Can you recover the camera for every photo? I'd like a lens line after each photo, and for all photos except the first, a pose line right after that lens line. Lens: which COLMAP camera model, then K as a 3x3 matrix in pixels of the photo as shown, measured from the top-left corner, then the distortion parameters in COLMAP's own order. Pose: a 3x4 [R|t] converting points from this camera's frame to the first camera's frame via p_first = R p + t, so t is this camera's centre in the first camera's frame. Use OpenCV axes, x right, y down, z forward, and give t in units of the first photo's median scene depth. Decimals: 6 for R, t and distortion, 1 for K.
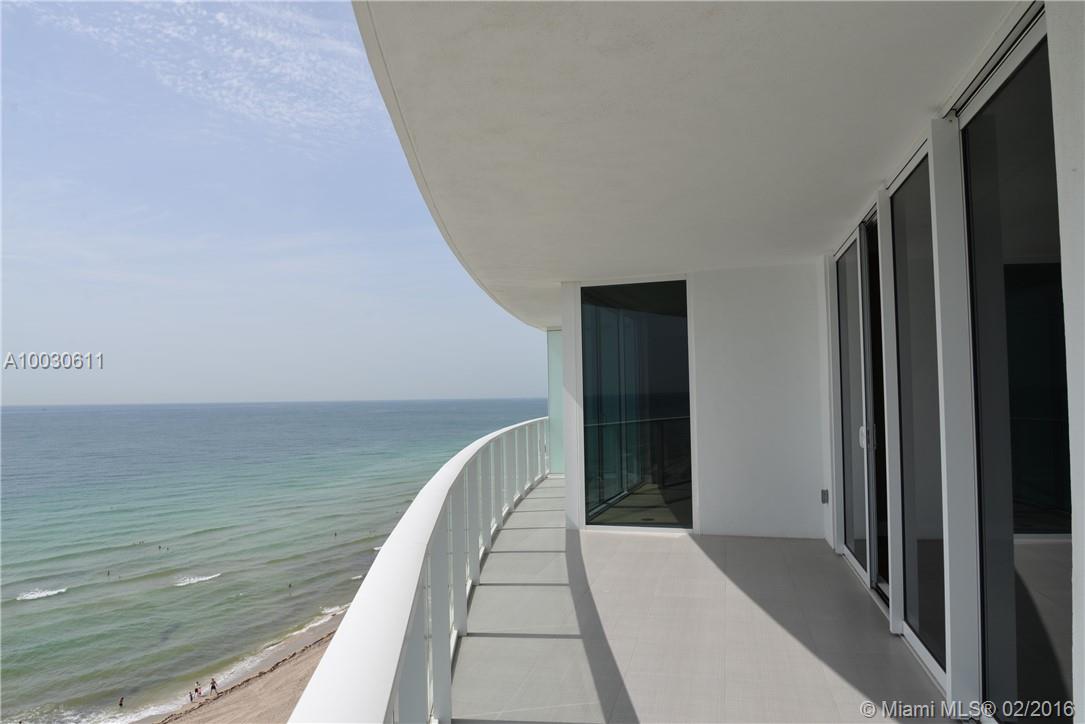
lens RADIAL K [[731.9, 0, 542.5], [0, 731.9, 362.0], [0, 0, 1]] dist [-0.048266, 0.002946]
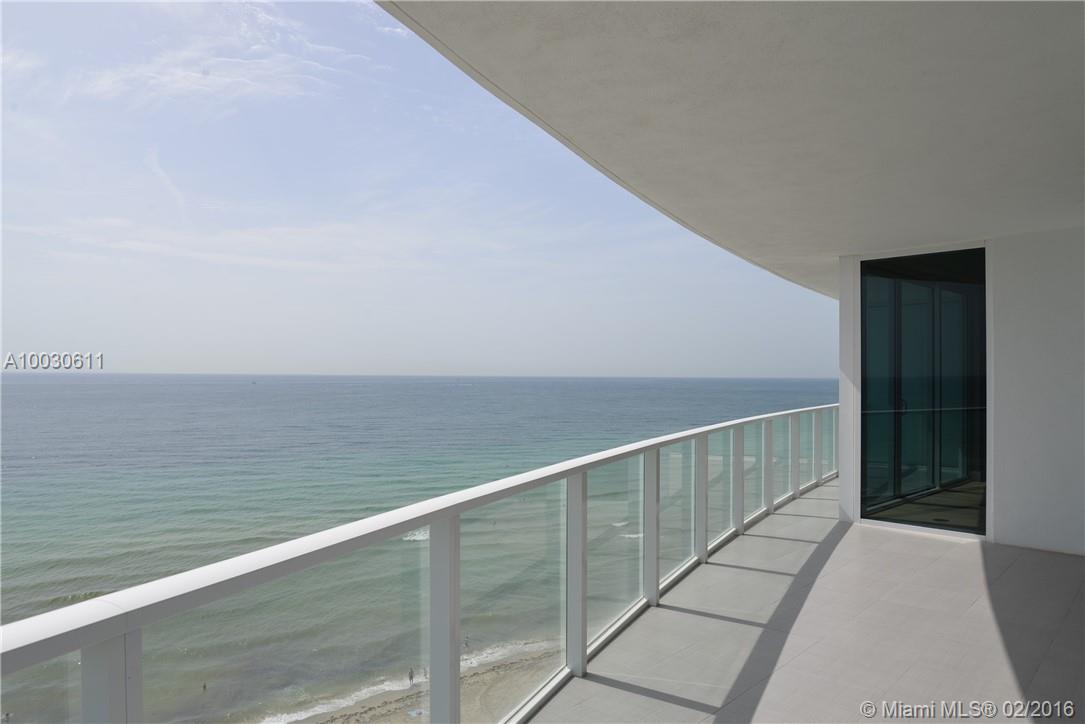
lens RADIAL K [[731.9, 0, 542.5], [0, 731.9, 362.0], [0, 0, 1]] dist [-0.048266, 0.002946]
pose [[0.876173, 0.013276, -0.481814, 0.145188], [0.002788, 0.999464, 0.032611, -0.006483], [0.481989, -0.029916, 0.875666, 0.005674]]
